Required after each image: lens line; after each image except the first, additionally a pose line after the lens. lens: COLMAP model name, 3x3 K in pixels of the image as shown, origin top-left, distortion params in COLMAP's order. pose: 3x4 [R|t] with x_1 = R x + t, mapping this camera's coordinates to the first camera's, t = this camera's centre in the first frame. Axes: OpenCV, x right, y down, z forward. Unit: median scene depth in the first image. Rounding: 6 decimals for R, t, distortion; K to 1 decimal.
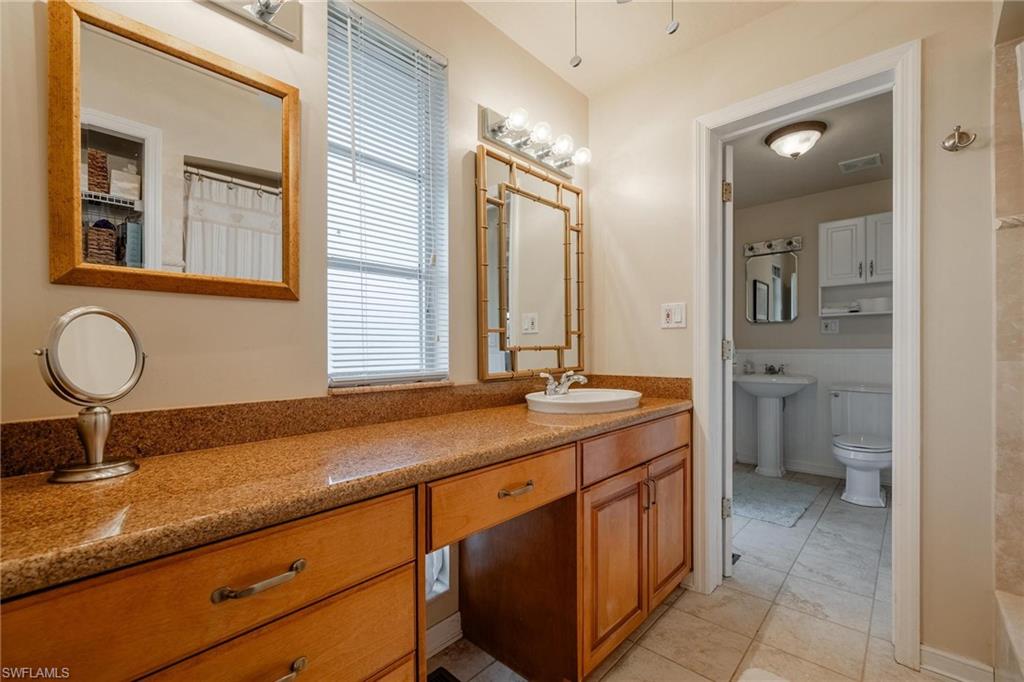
lens RADIAL K [[438.4, 0, 513.1], [0, 438.4, 346.7], [0, 0, 1]] dist [-0.002428, -0.000229]
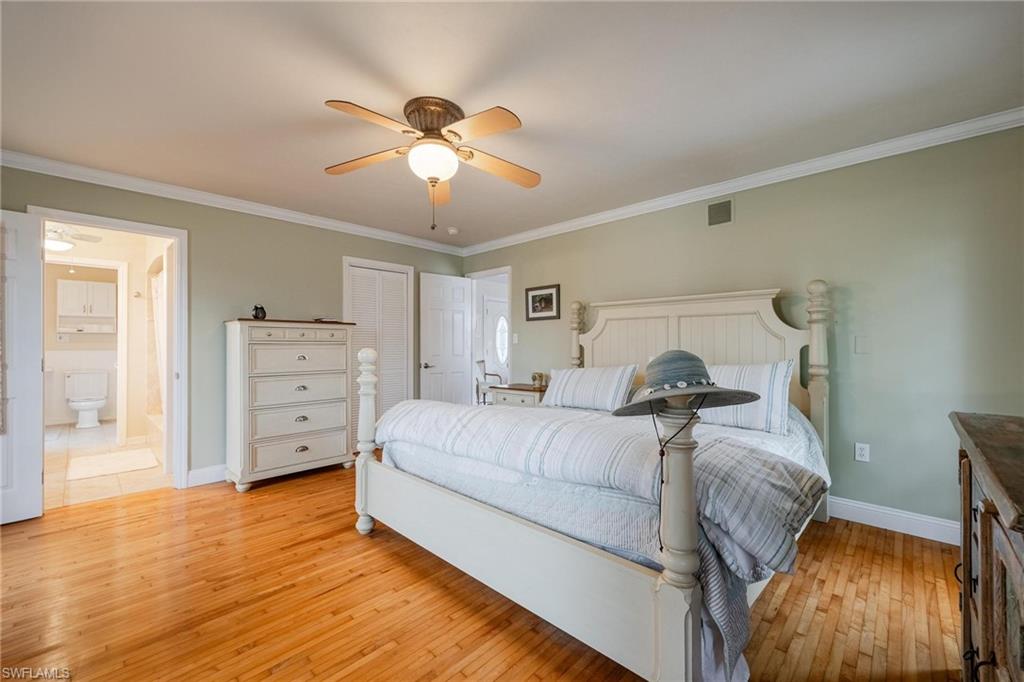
lens RADIAL K [[417.7, 0, 513.2], [0, 417.7, 342.9], [0, 0, 1]] dist [0.003569, -0.000301]
pose [[0.023777, 0.001470, 0.999716, -1.008932], [0.003400, 0.999993, -0.001552, -0.019260], [-0.999712, 0.003436, 0.023771, -0.931233]]
